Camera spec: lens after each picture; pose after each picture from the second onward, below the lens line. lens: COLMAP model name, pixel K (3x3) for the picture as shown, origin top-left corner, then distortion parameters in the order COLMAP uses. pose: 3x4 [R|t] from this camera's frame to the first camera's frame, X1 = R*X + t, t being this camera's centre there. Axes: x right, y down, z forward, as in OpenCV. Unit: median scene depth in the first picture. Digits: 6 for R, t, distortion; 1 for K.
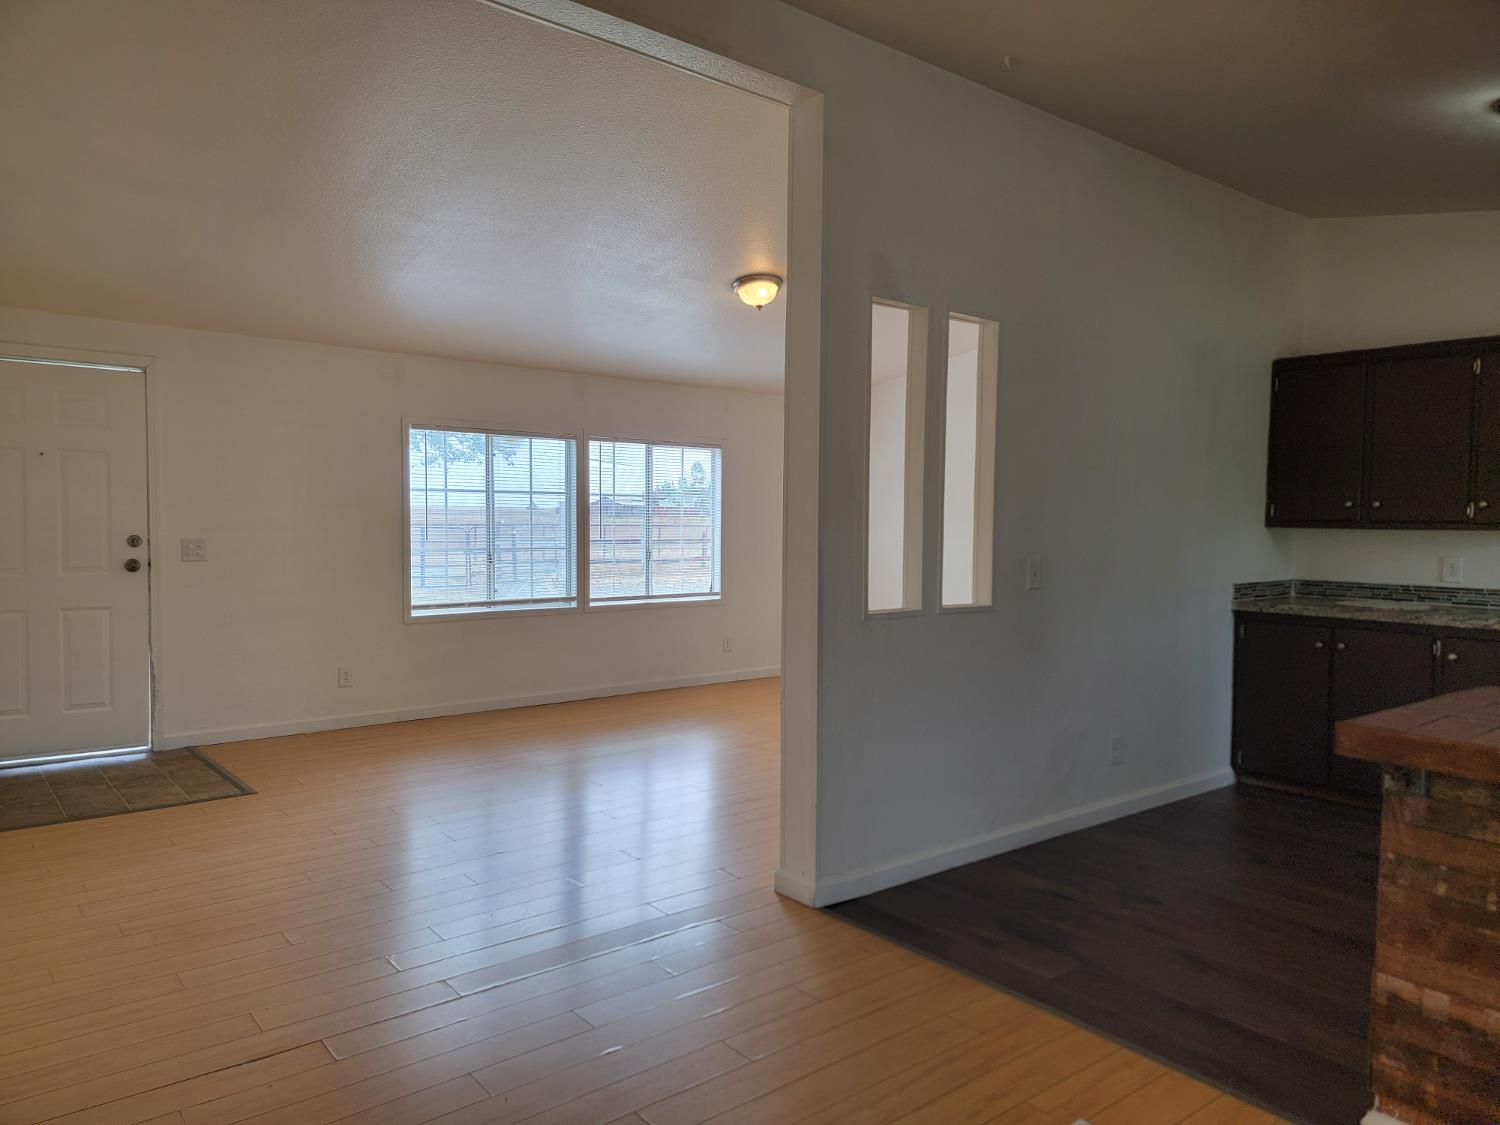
lens RADIAL K [[1017.8, 0, 750.0], [0, 1017.8, 562.5], [0, 0, 1]] dist [-0.002614, -0.001384]
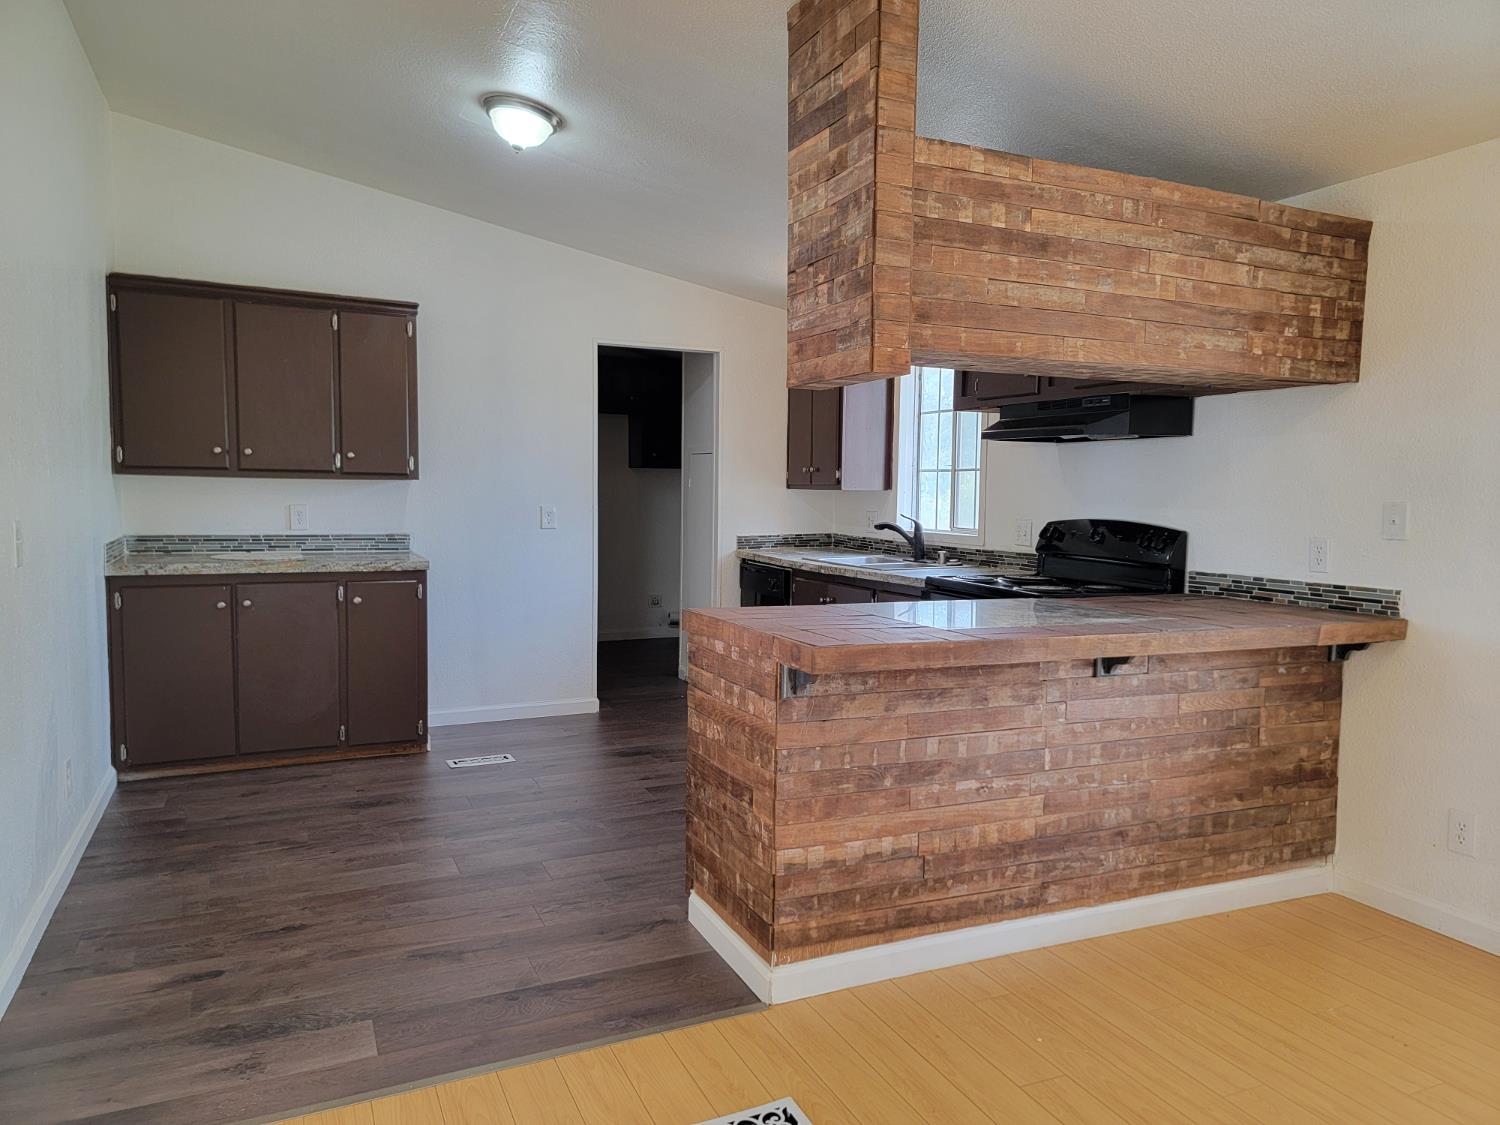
lens RADIAL K [[1041.3, 0, 750.0], [0, 1041.3, 562.5], [0, 0, 1]] dist [0.039760, -0.001232]
pose [[0.233209, -0.076061, 0.969447, -0.241249], [0.027337, 0.997055, 0.071651, -0.011484], [-0.972042, 0.009792, 0.234601, 0.318187]]
